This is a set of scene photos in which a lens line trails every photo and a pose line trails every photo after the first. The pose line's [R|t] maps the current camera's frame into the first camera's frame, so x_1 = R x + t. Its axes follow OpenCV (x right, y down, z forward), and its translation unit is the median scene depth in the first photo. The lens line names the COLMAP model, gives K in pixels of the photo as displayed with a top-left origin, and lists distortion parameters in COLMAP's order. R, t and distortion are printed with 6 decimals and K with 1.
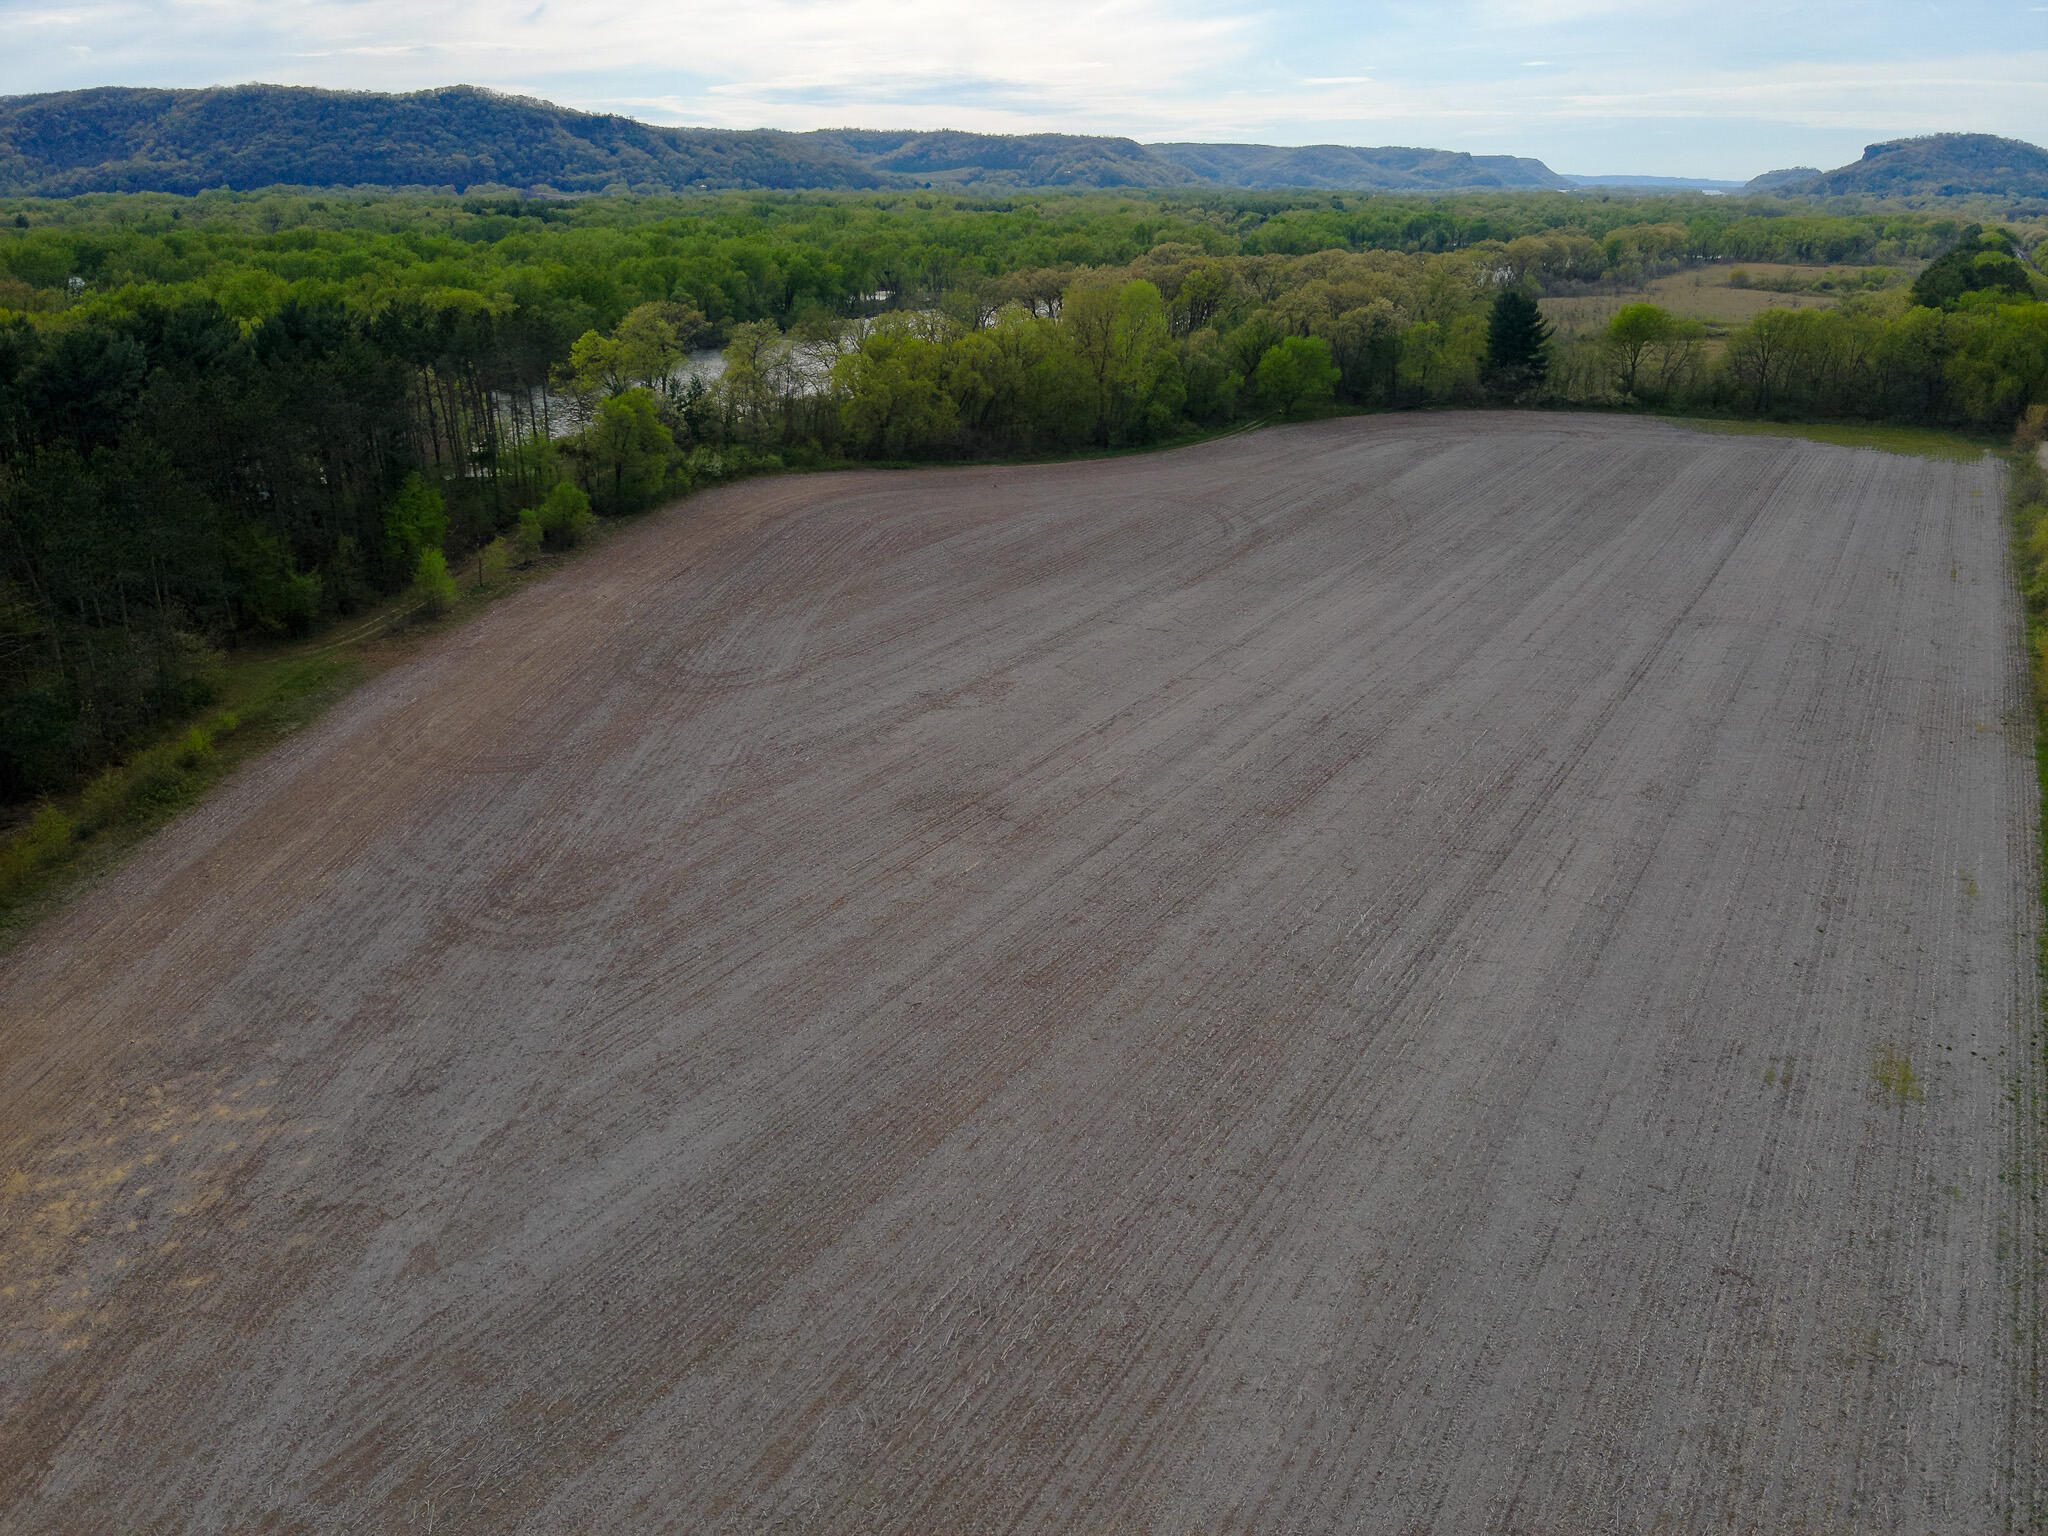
lens RADIAL K [[1486.7, 0, 1028.2], [0, 1486.7, 759.9], [0, 0, 1]] dist [0.095198, -0.188668]
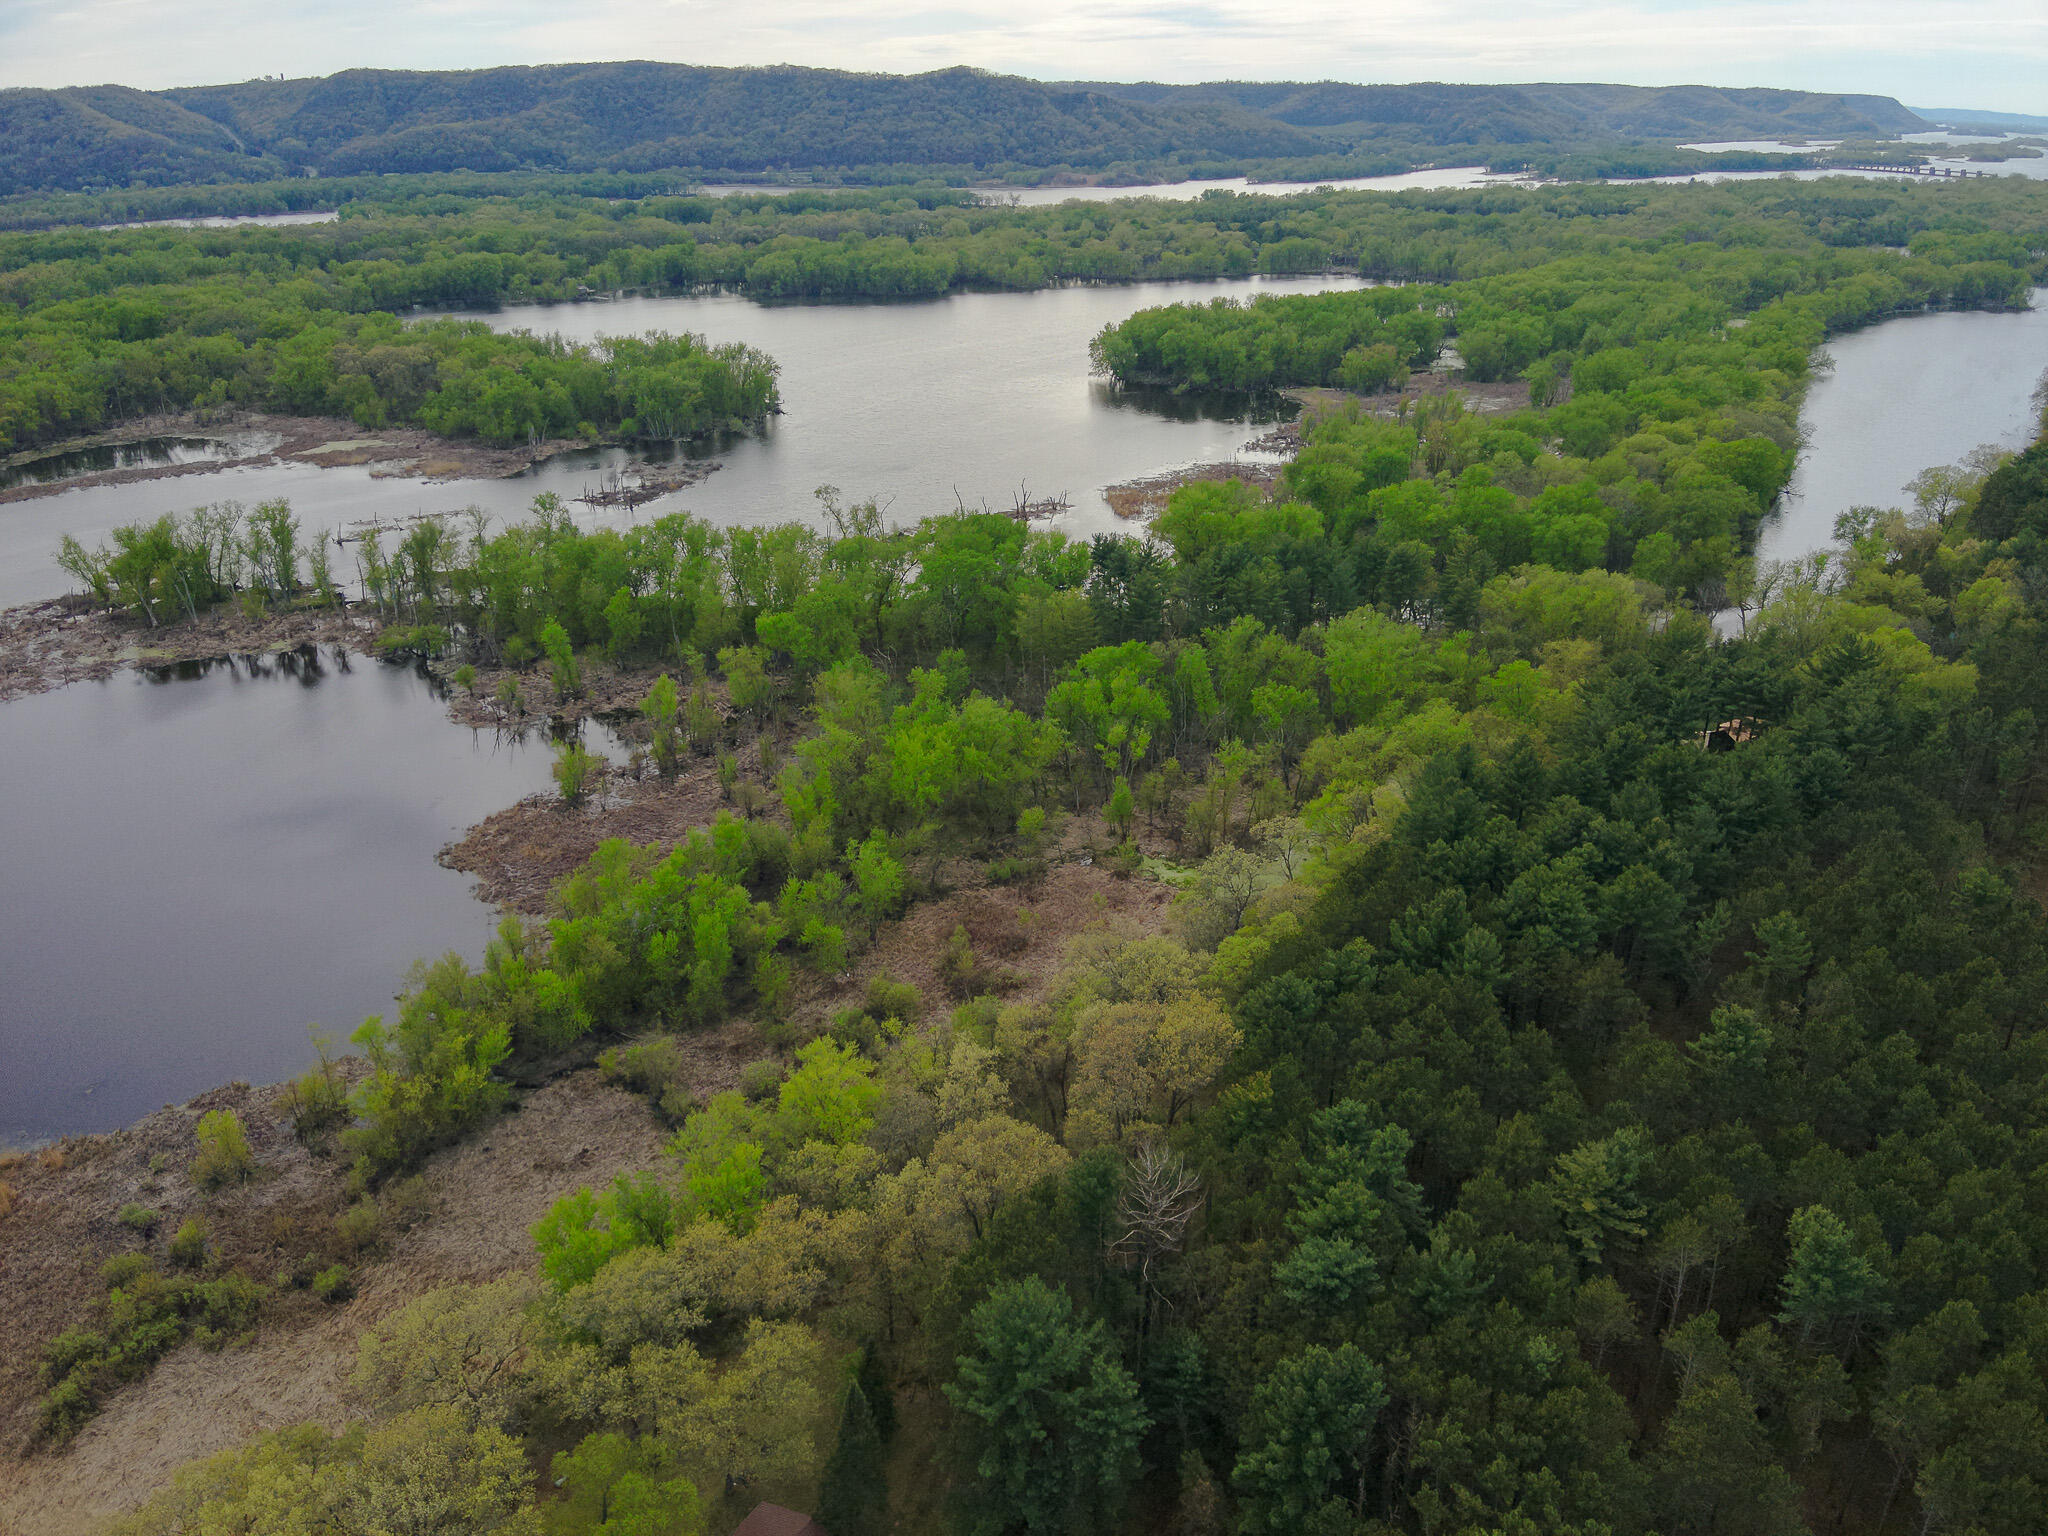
lens RADIAL K [[1486.7, 0, 1028.2], [0, 1486.7, 759.9], [0, 0, 1]] dist [0.095198, -0.188668]
pose [[0.986422, 0.052616, -0.155571, -1.030270], [-0.046147, 0.997925, 0.044905, 0.095642], [0.157611, -0.037116, 0.986804, -0.903394]]
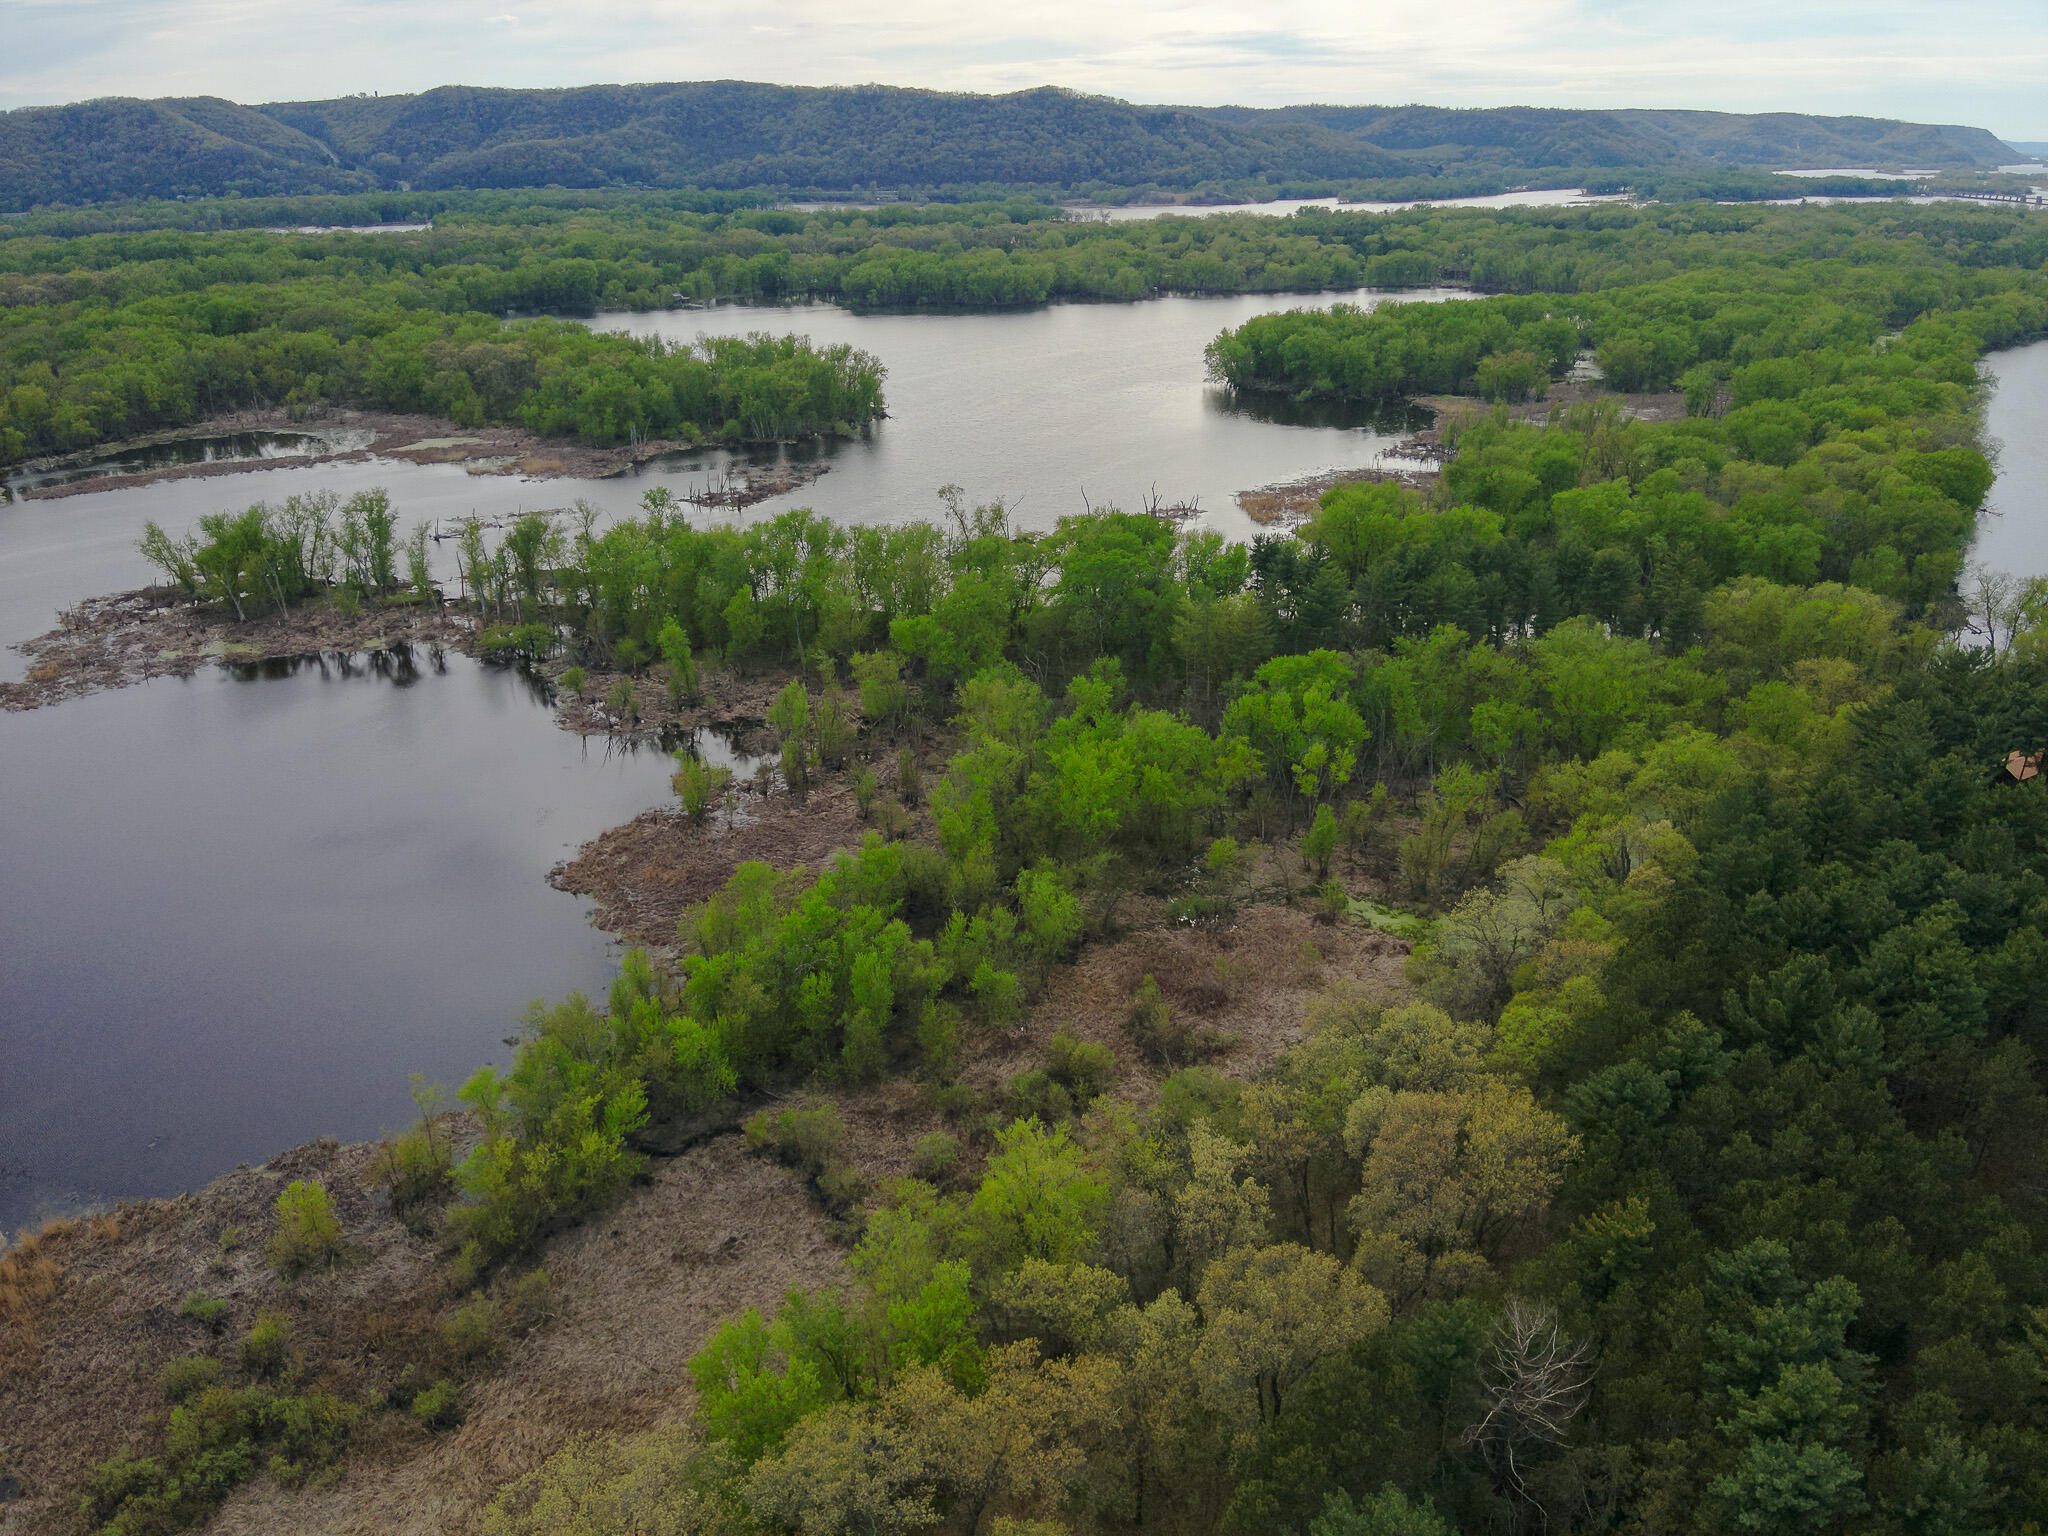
lens RADIAL K [[1486.7, 0, 1028.2], [0, 1486.7, 759.9], [0, 0, 1]] dist [0.095198, -0.188668]
pose [[0.977662, 0.070523, -0.197999, -1.105505], [-0.065480, 0.997344, 0.031908, 0.104744], [0.199723, -0.018230, 0.979683, -0.812933]]
